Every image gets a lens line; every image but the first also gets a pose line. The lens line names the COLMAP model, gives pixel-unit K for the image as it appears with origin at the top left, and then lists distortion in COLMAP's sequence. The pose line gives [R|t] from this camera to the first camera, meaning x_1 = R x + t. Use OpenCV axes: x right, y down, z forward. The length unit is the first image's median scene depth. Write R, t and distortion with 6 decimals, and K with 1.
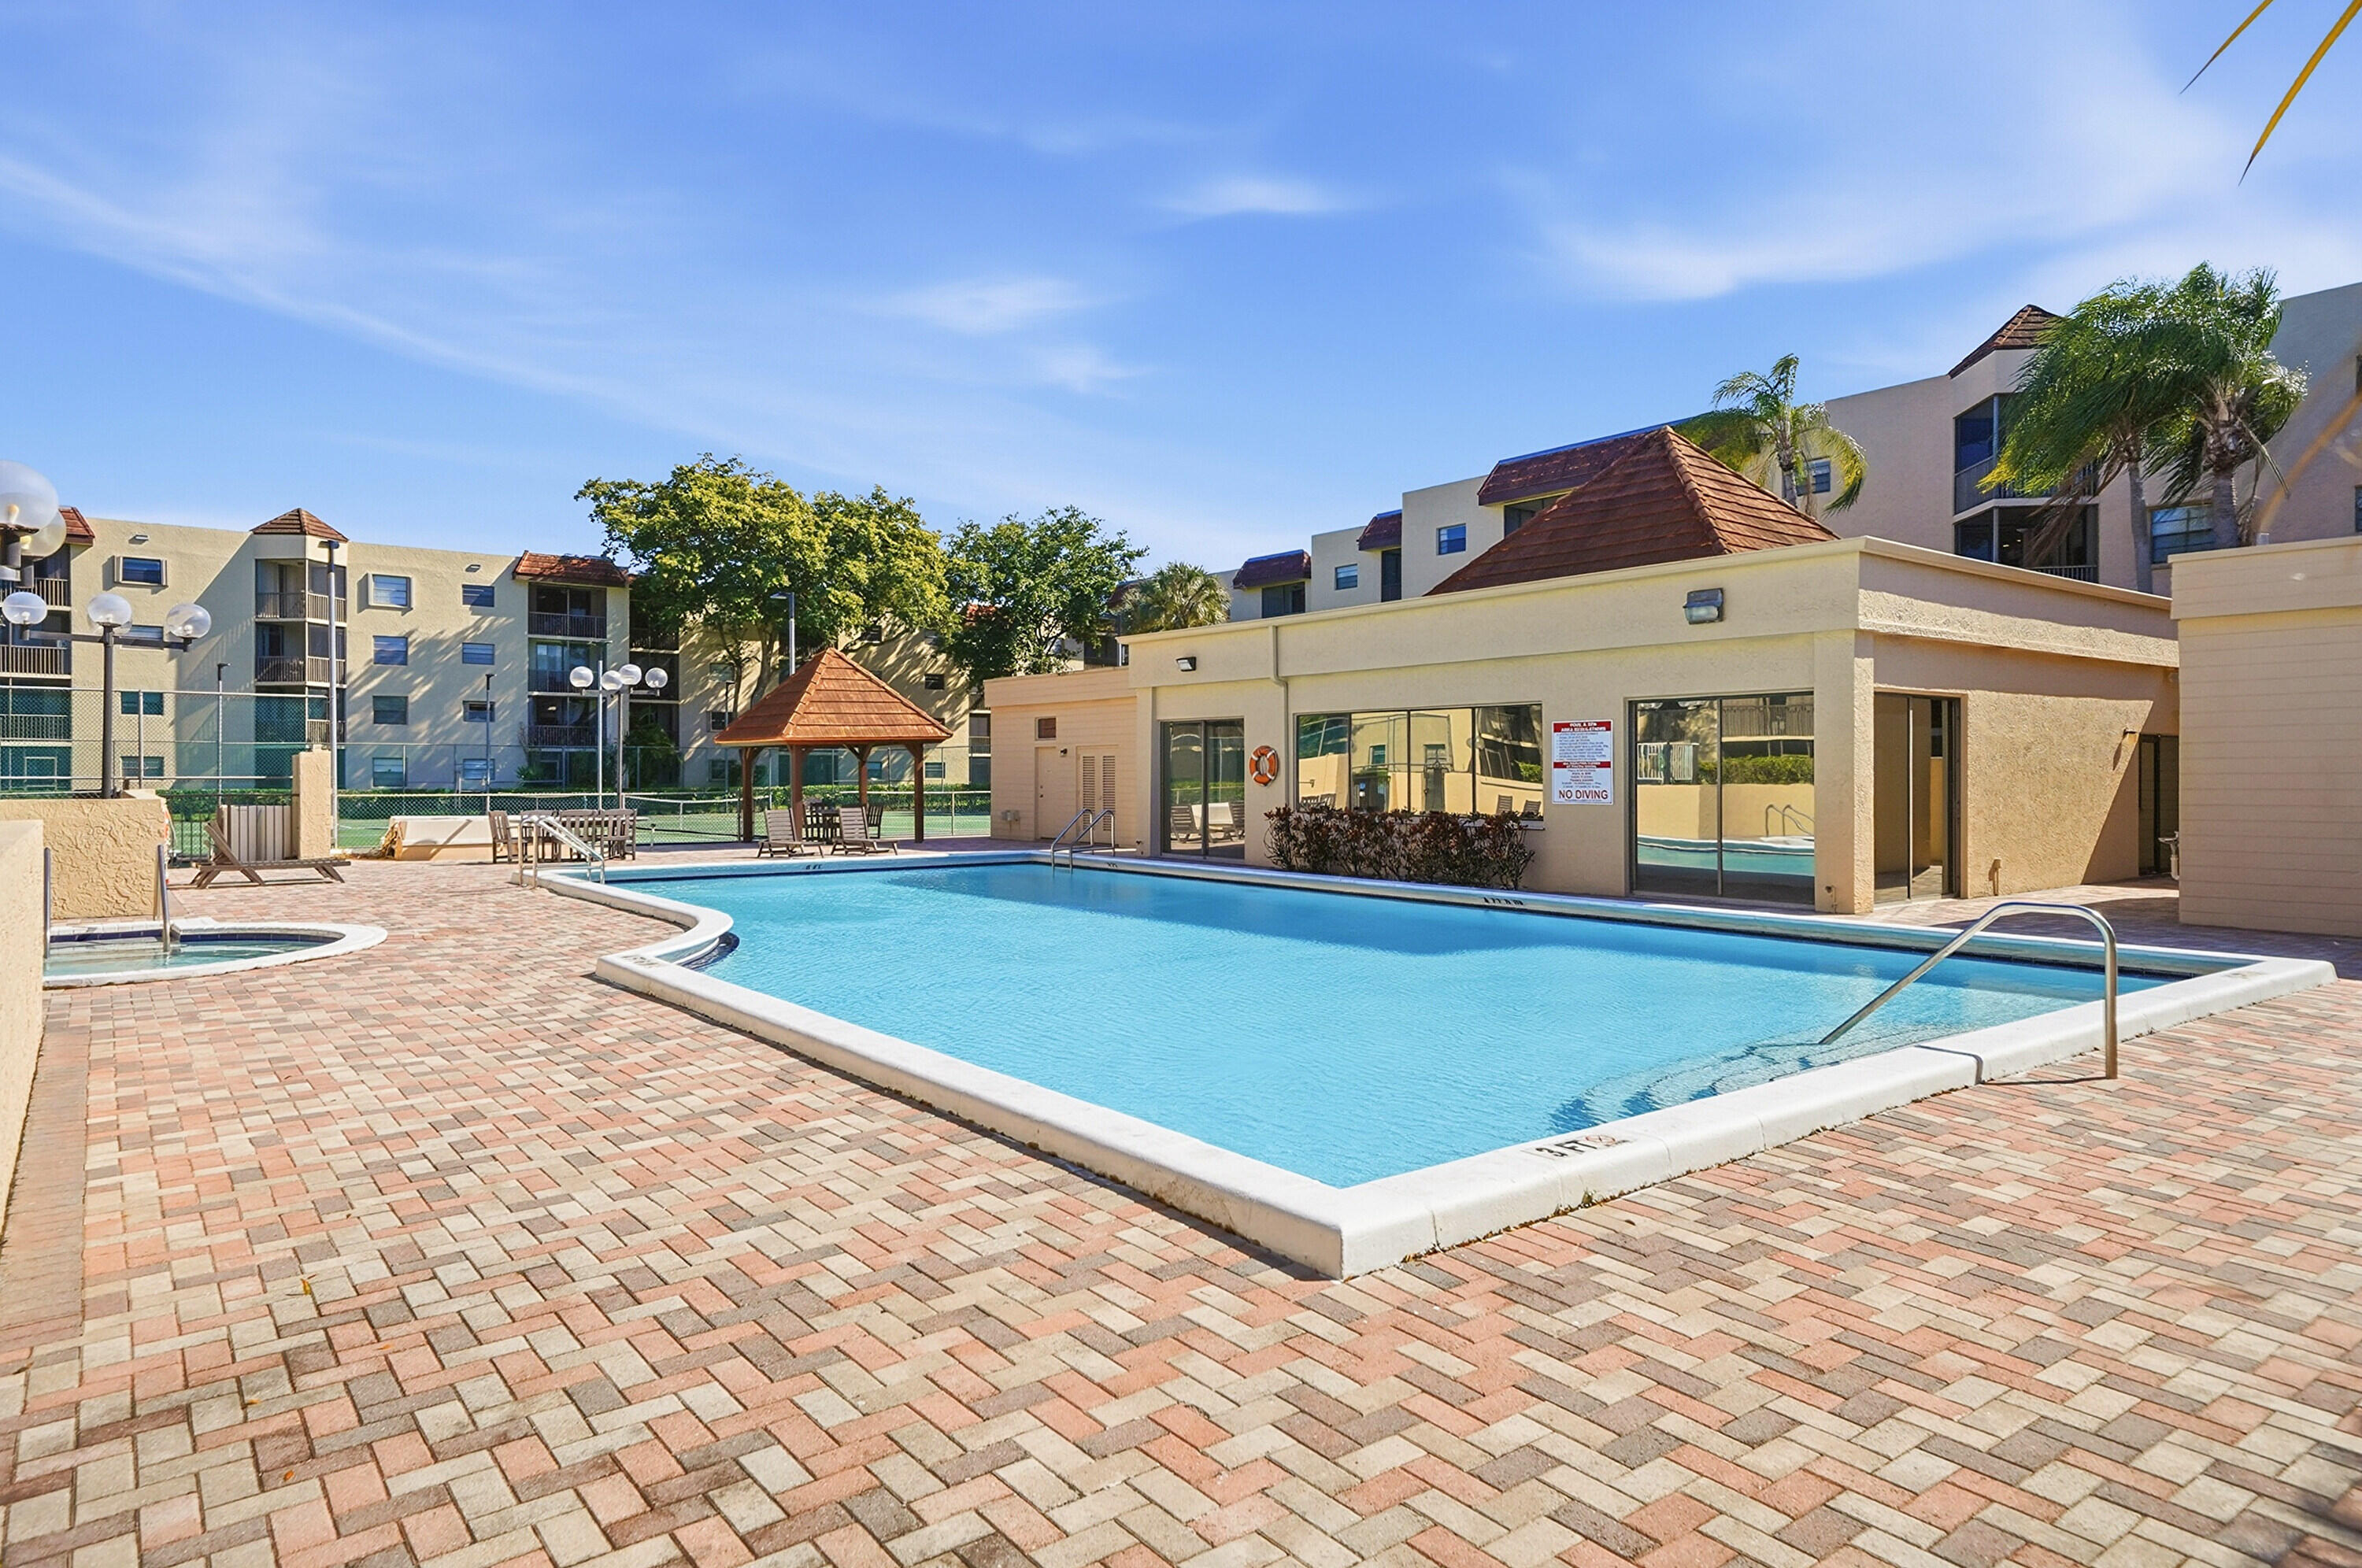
lens RADIAL K [[1386.8, 0, 1177.3], [0, 1386.8, 775.3], [0, 0, 1]] dist [0.018412, 0.001051]
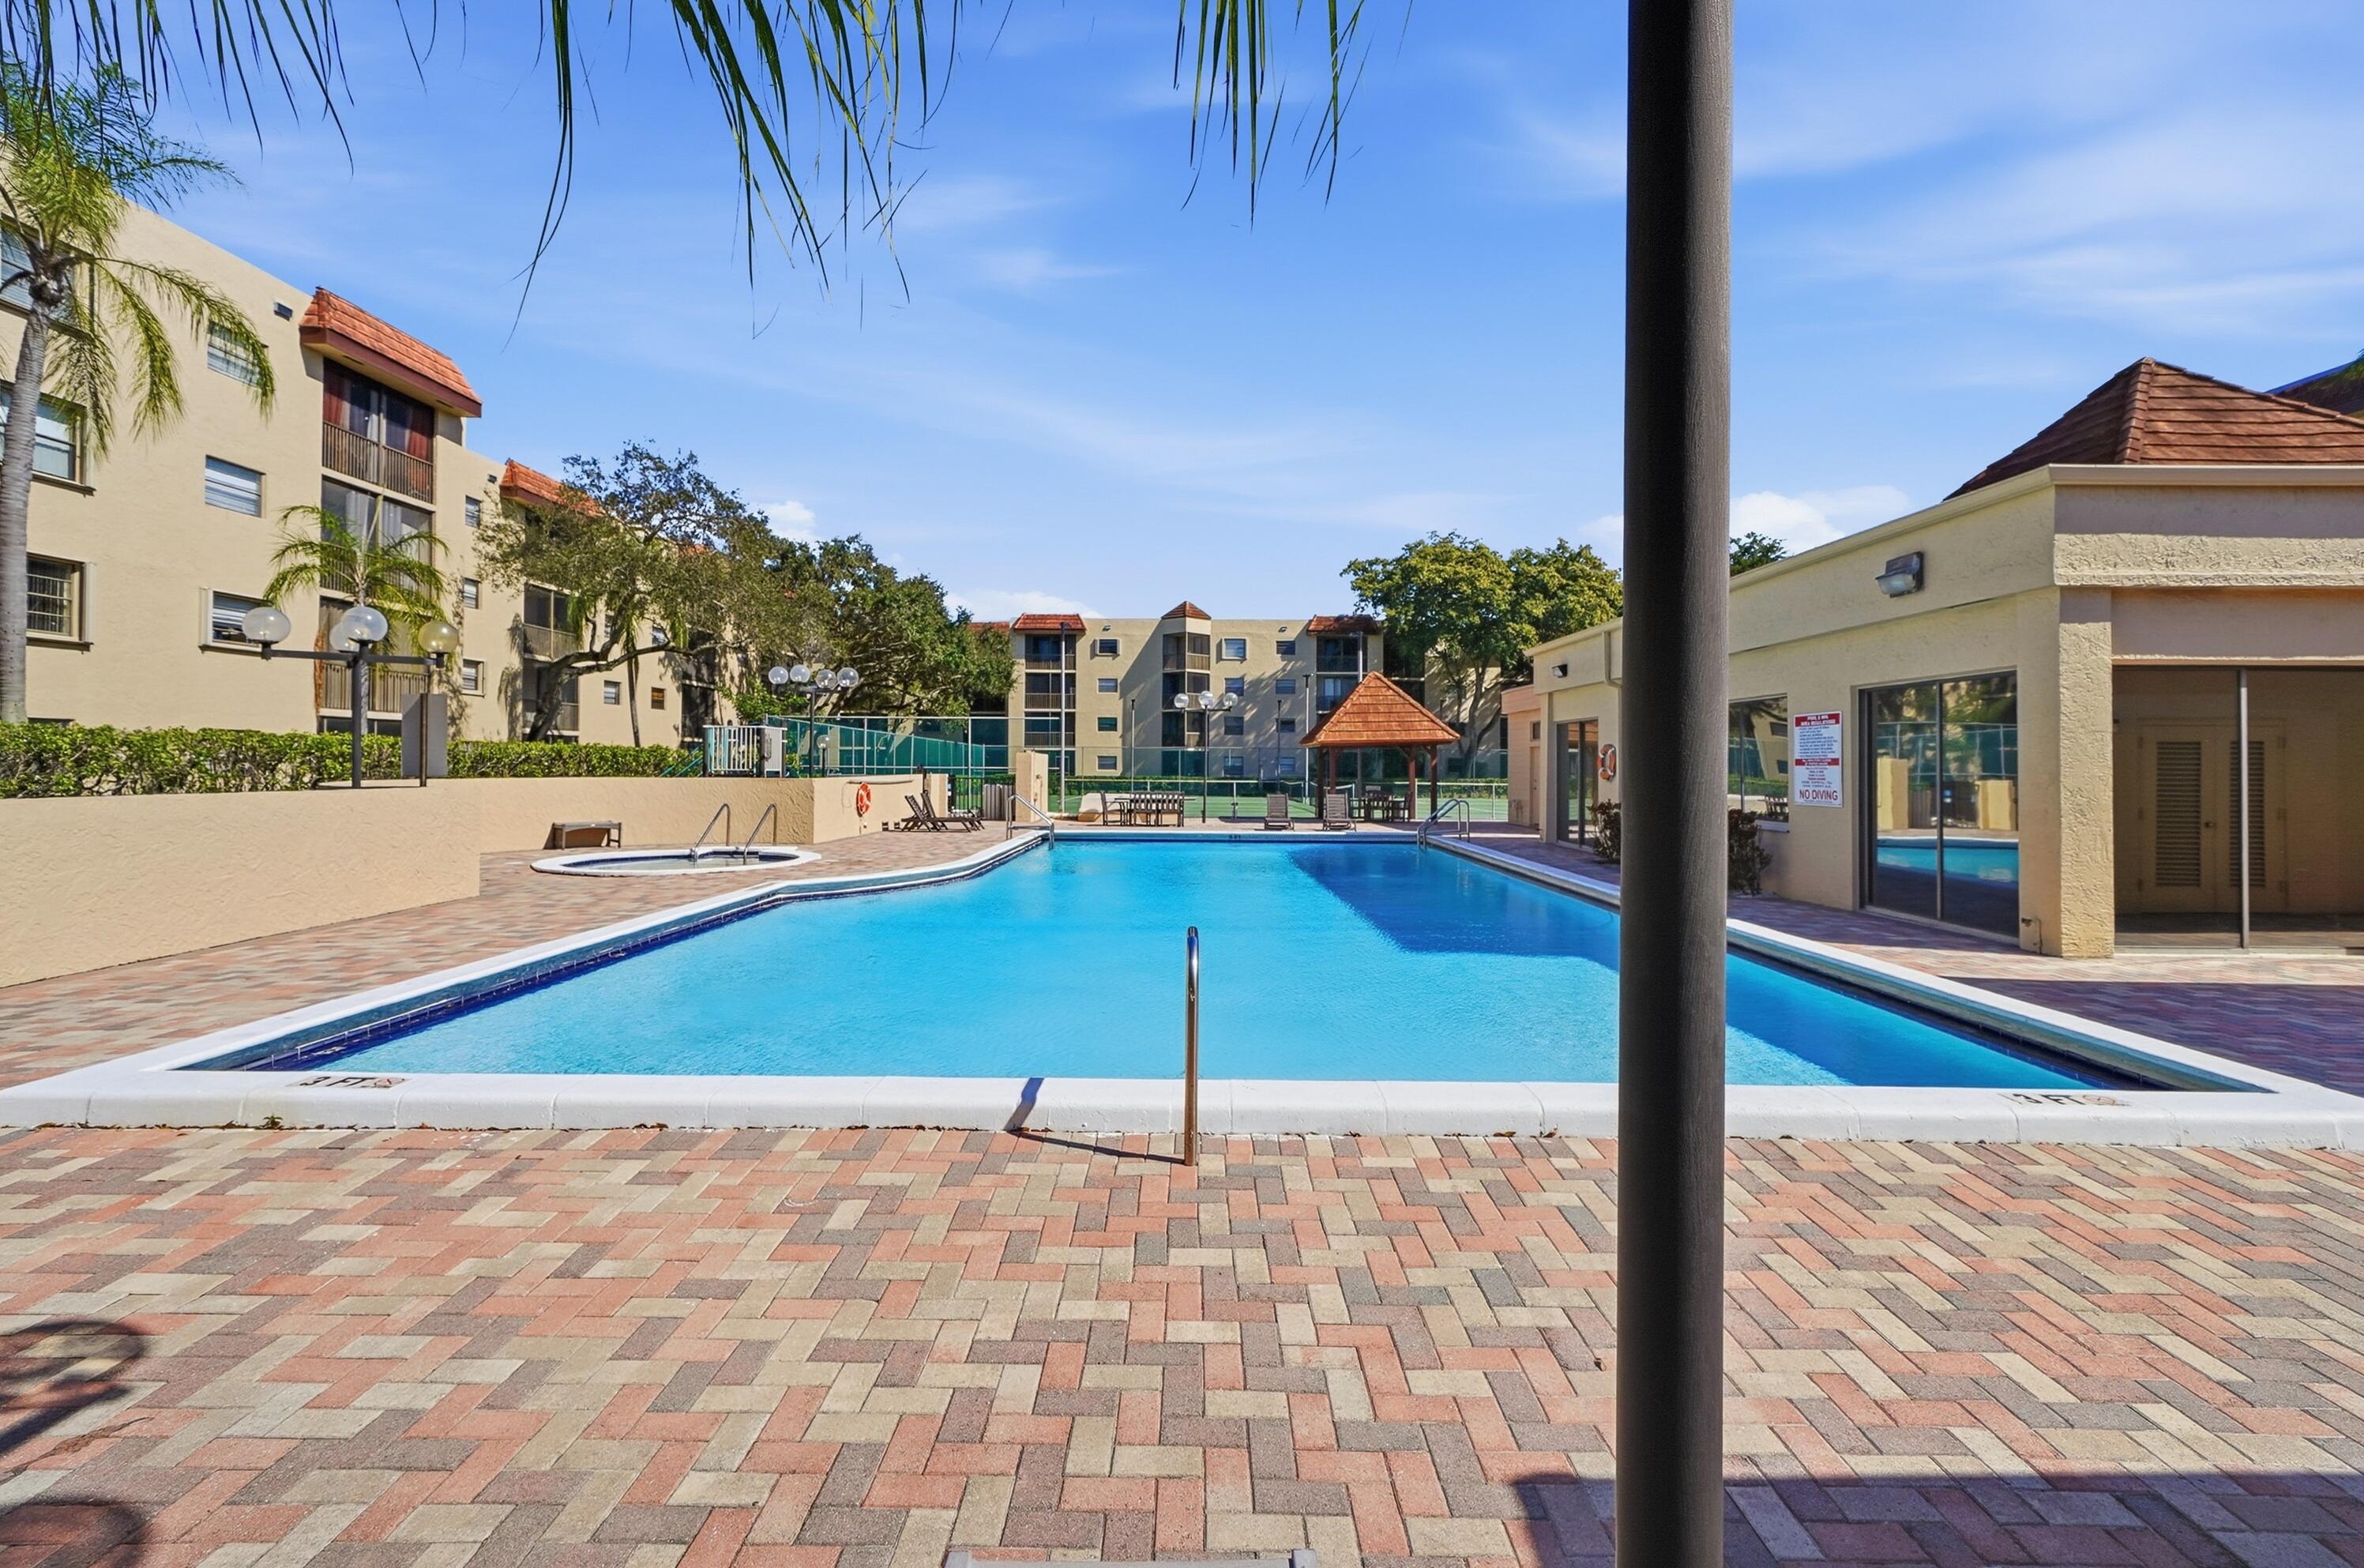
lens RADIAL K [[1047.4, 0, 1186.4], [0, 1047.4, 768.6], [0, 0, 1]] dist [-0.000832, 0.000512]
pose [[0.787359, 0.005844, -0.616467, 0.112621], [-0.006660, 0.999977, 0.000972, -0.000317], [0.616459, 0.003340, 0.787380, 0.059966]]
